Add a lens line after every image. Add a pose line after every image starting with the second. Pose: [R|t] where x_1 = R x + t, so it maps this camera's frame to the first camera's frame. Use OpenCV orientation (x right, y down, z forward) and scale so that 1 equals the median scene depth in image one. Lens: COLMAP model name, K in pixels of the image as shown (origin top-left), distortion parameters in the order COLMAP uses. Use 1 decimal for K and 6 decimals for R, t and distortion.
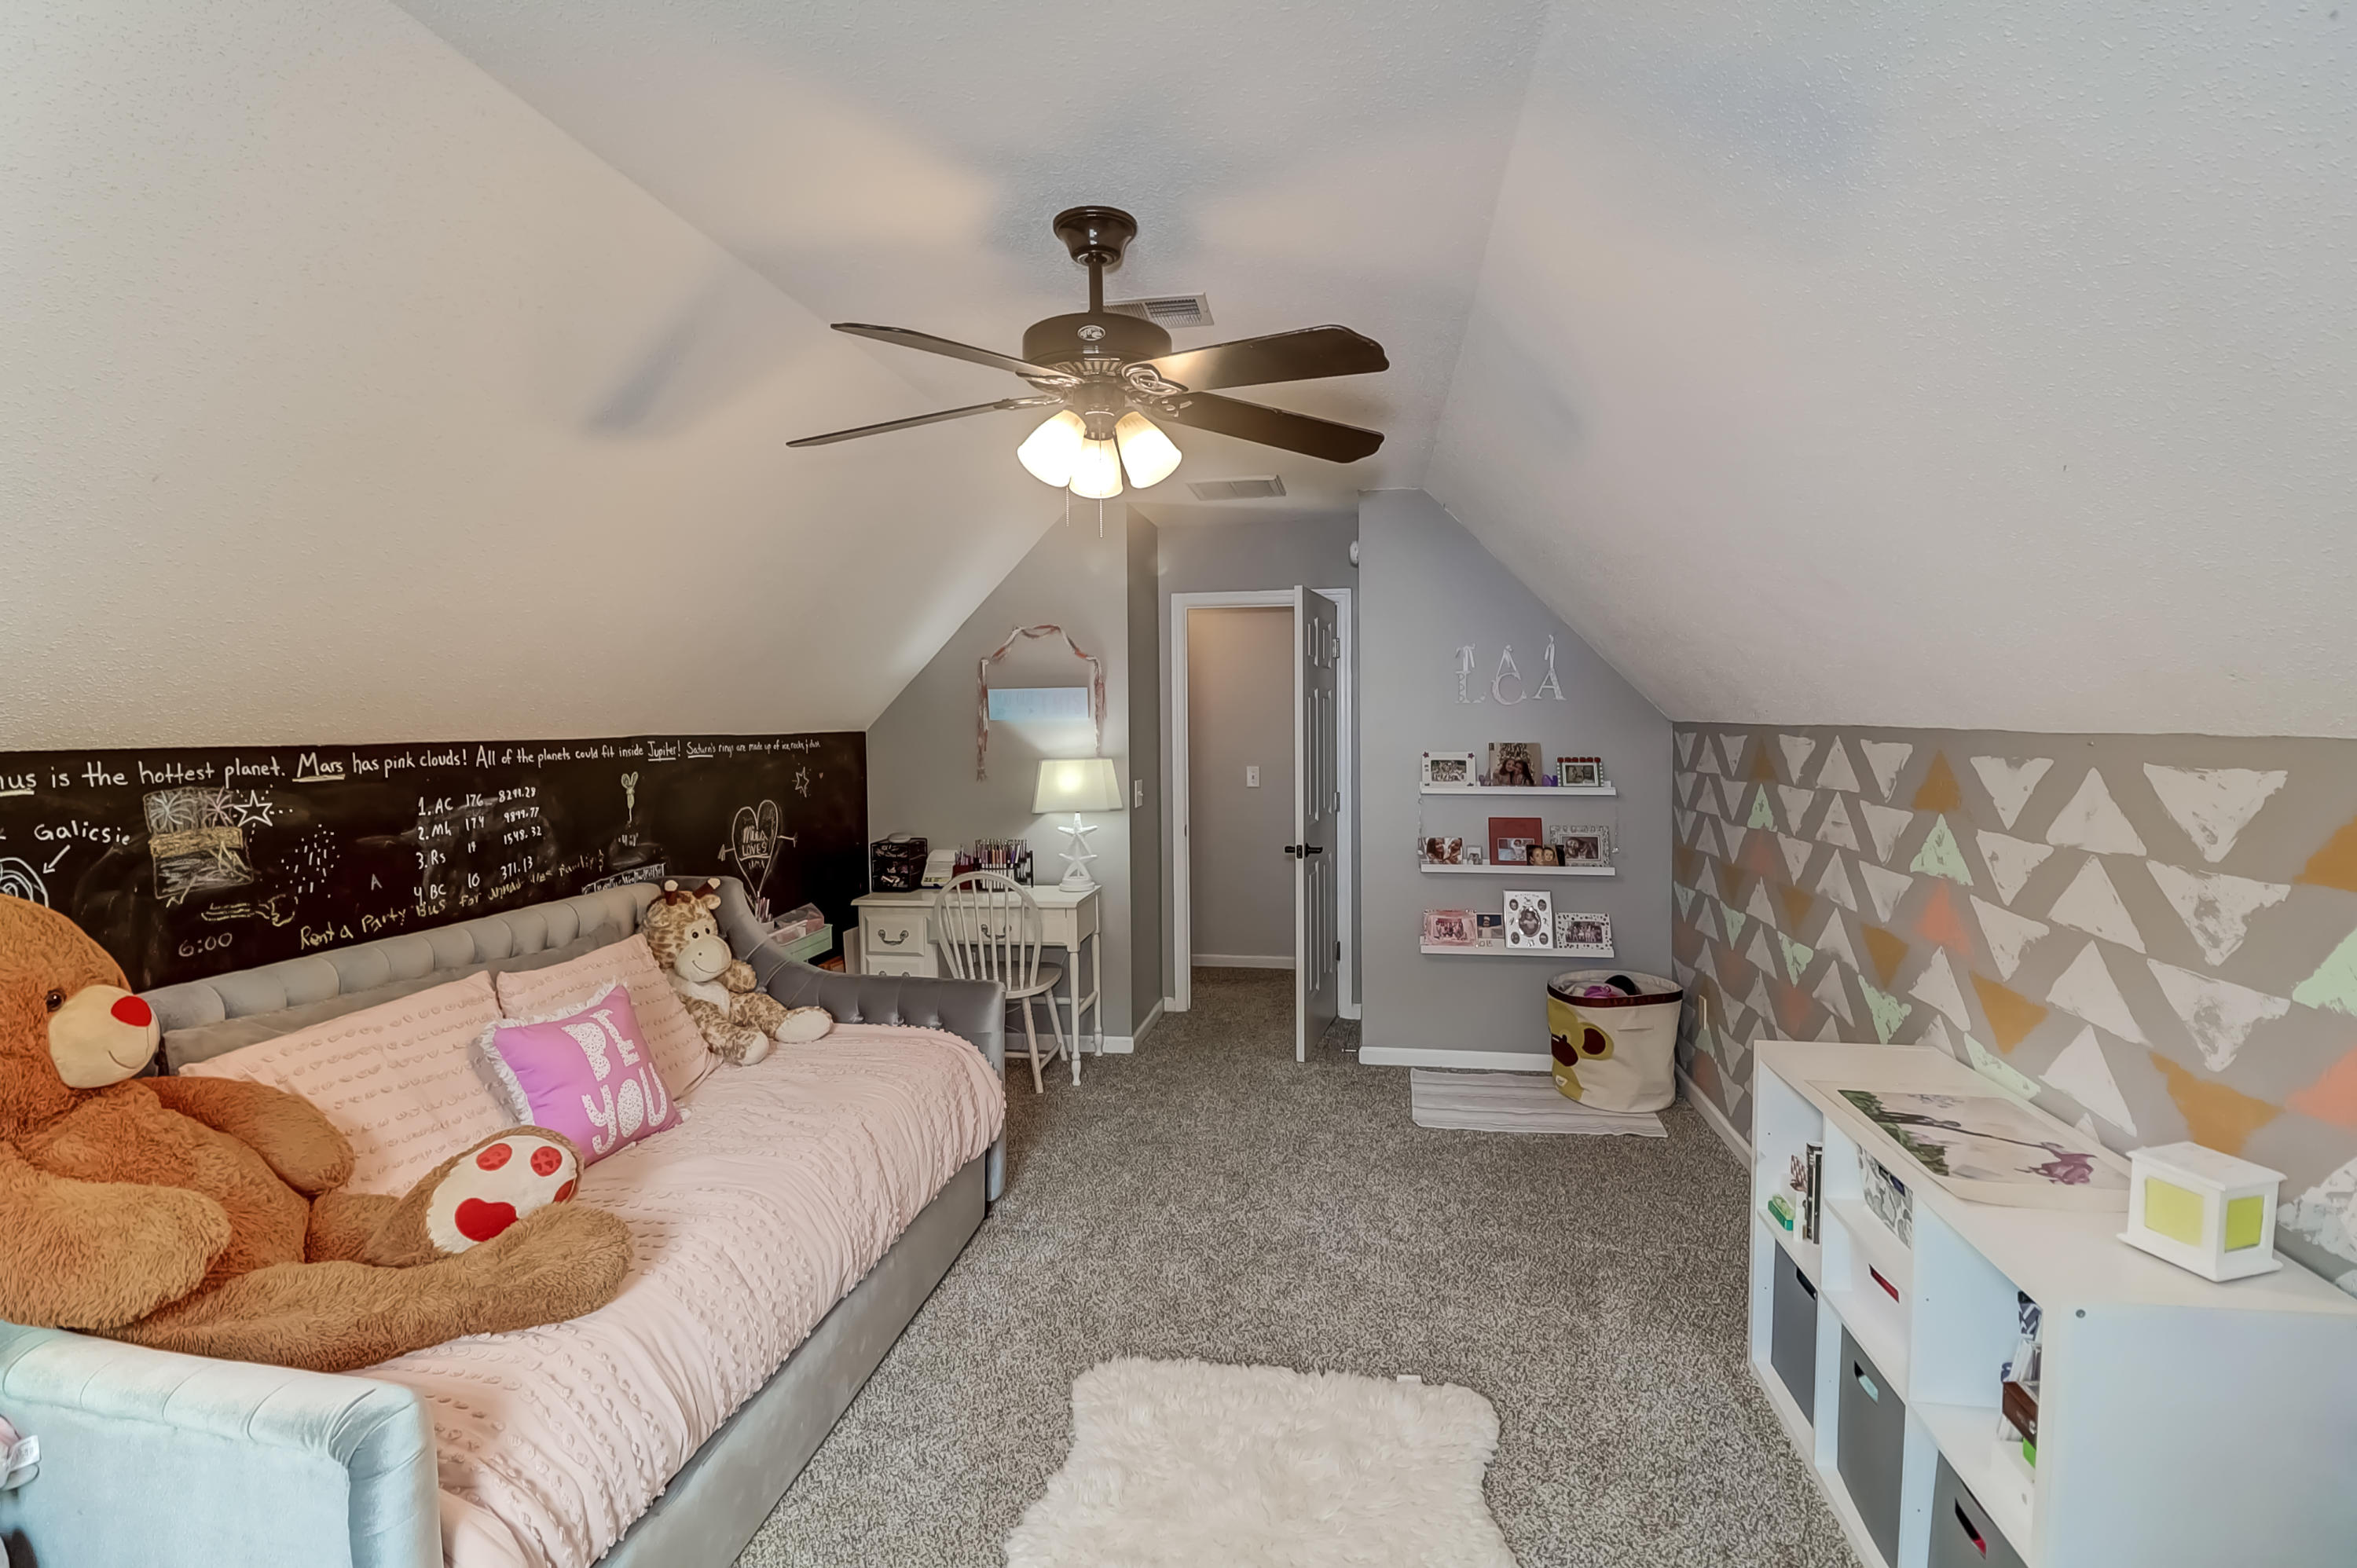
lens RADIAL K [[1136.9, 0, 1174.0], [0, 1136.9, 783.1], [0, 0, 1]] dist [0.000836, -0.000014]
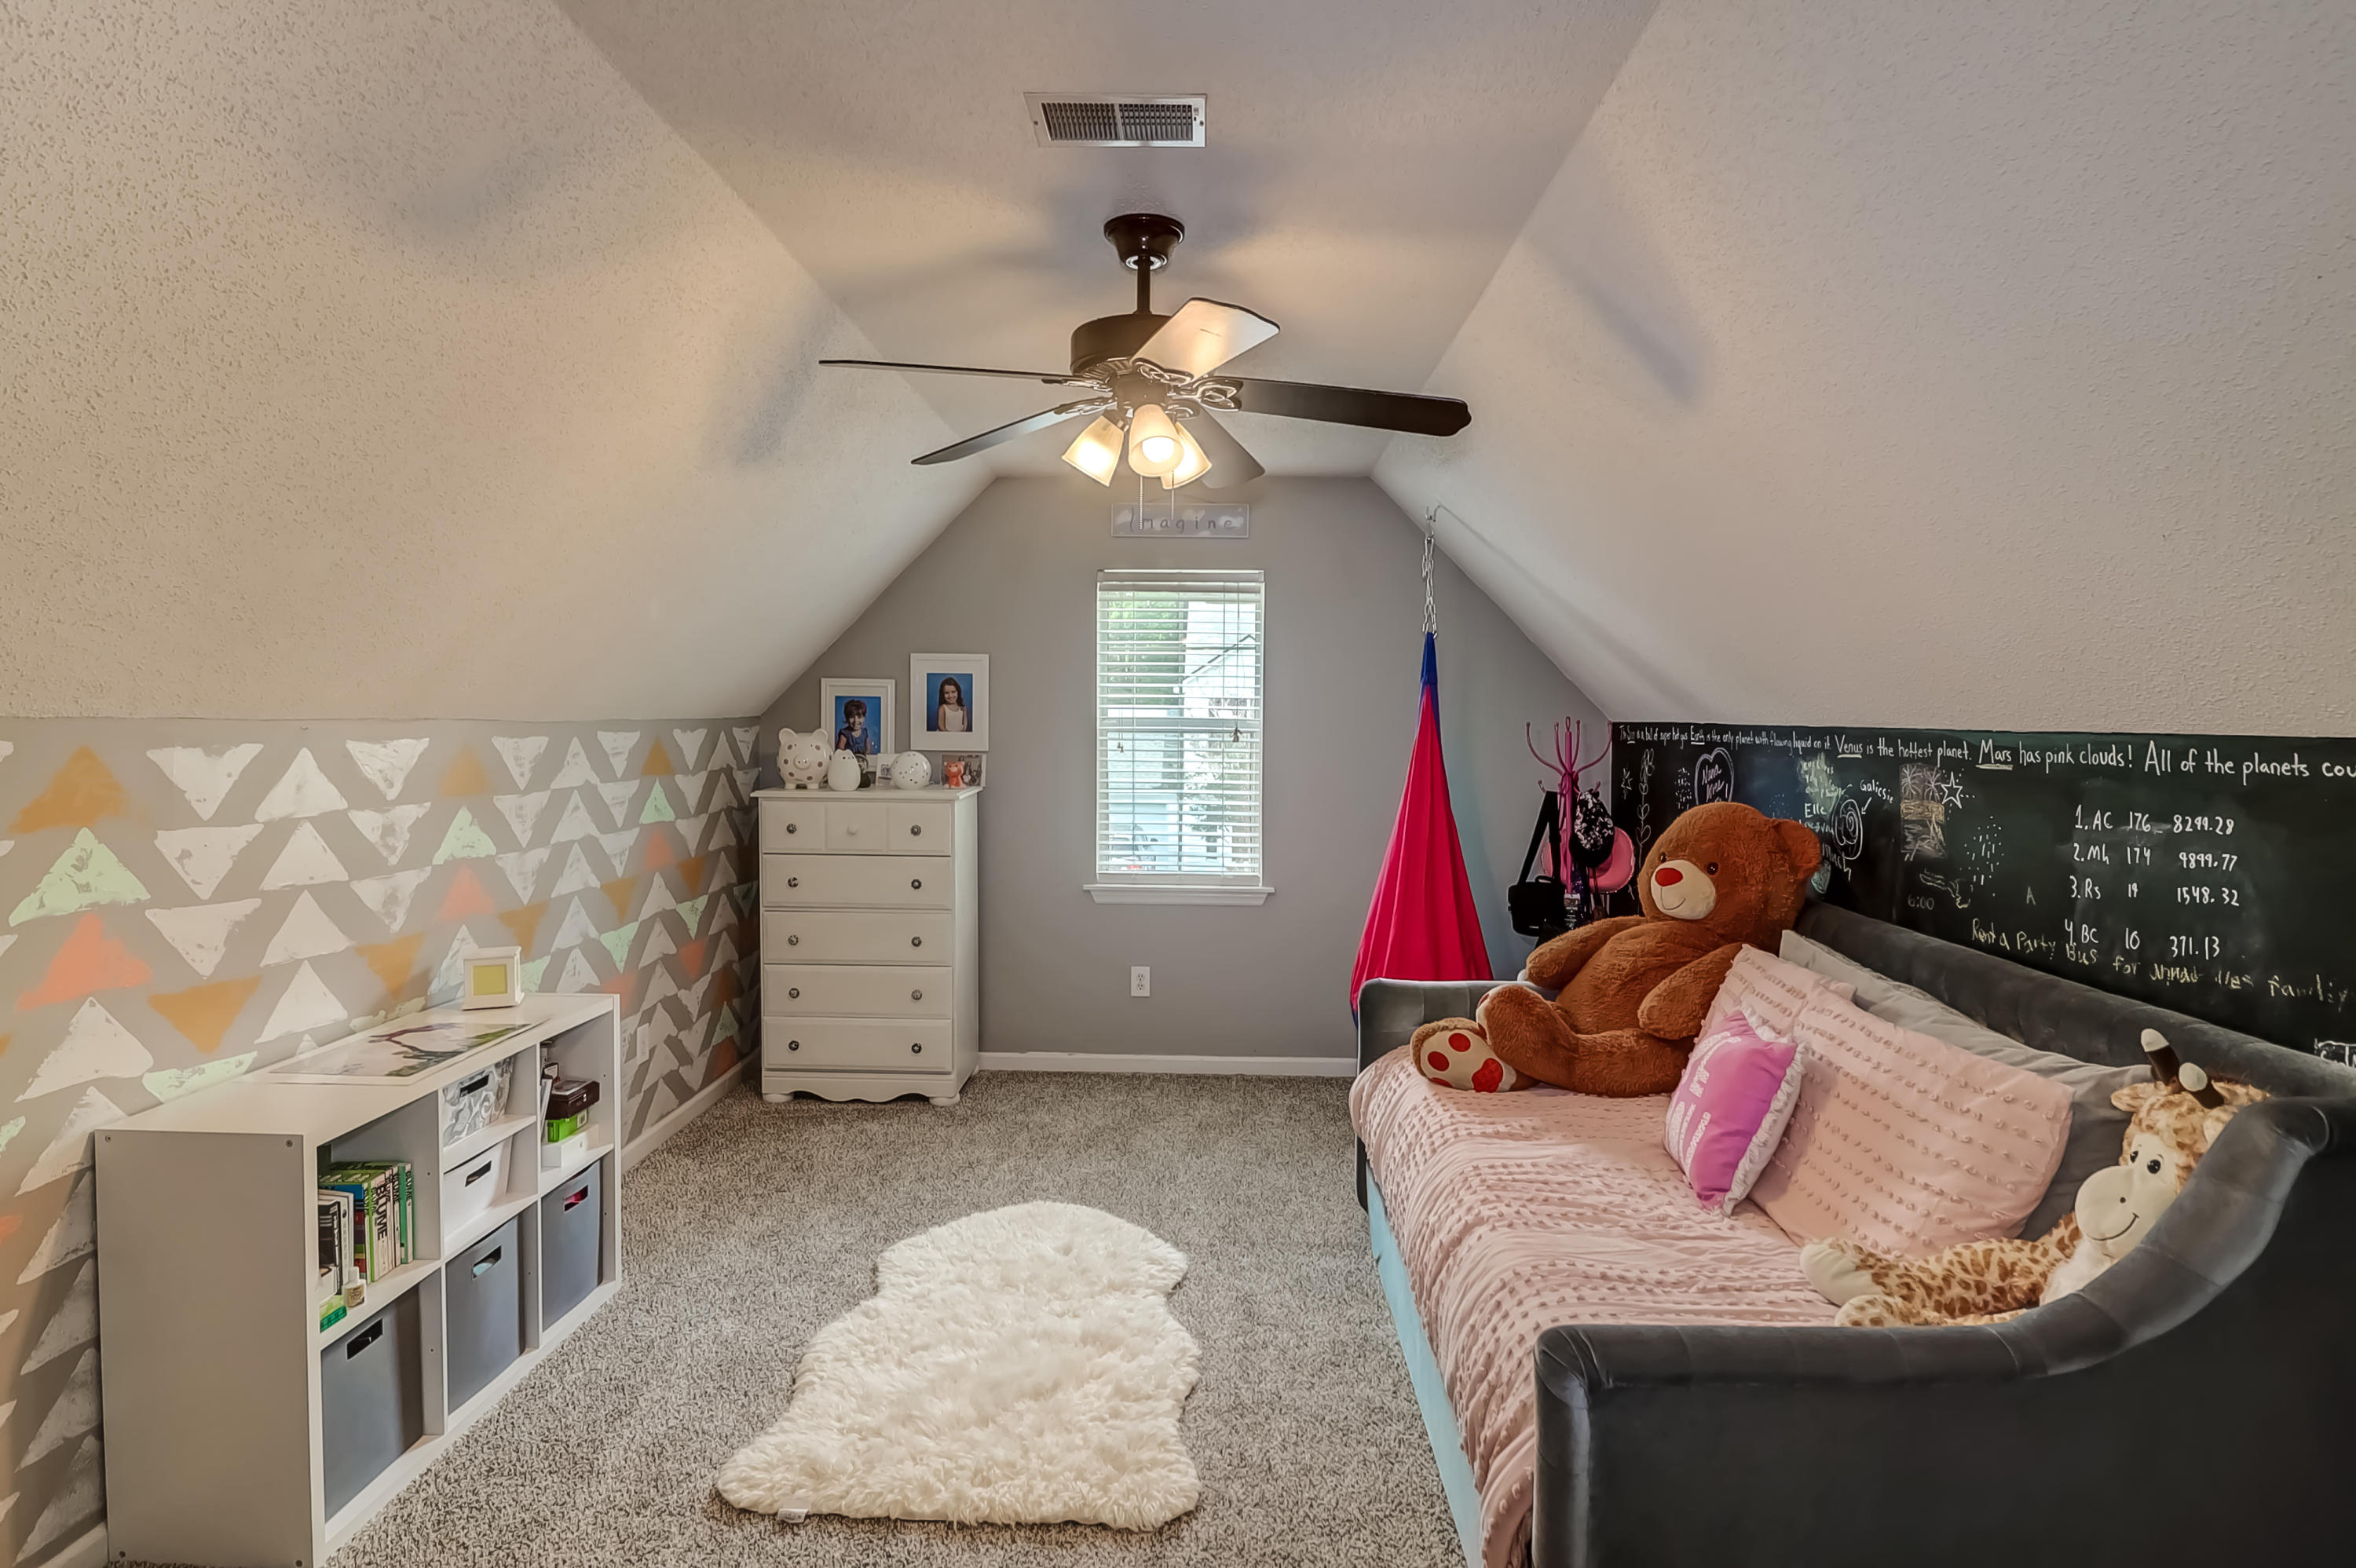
lens RADIAL K [[1307.2, 0, 1174.0], [0, 1307.2, 783.4], [0, 0, 1]] dist [-0.002395, -0.000037]
pose [[-0.990948, 0.009182, -0.133933, 0.062832], [-0.005077, 0.994381, 0.105739, -0.108071], [0.134151, 0.105462, -0.985333, 2.117433]]
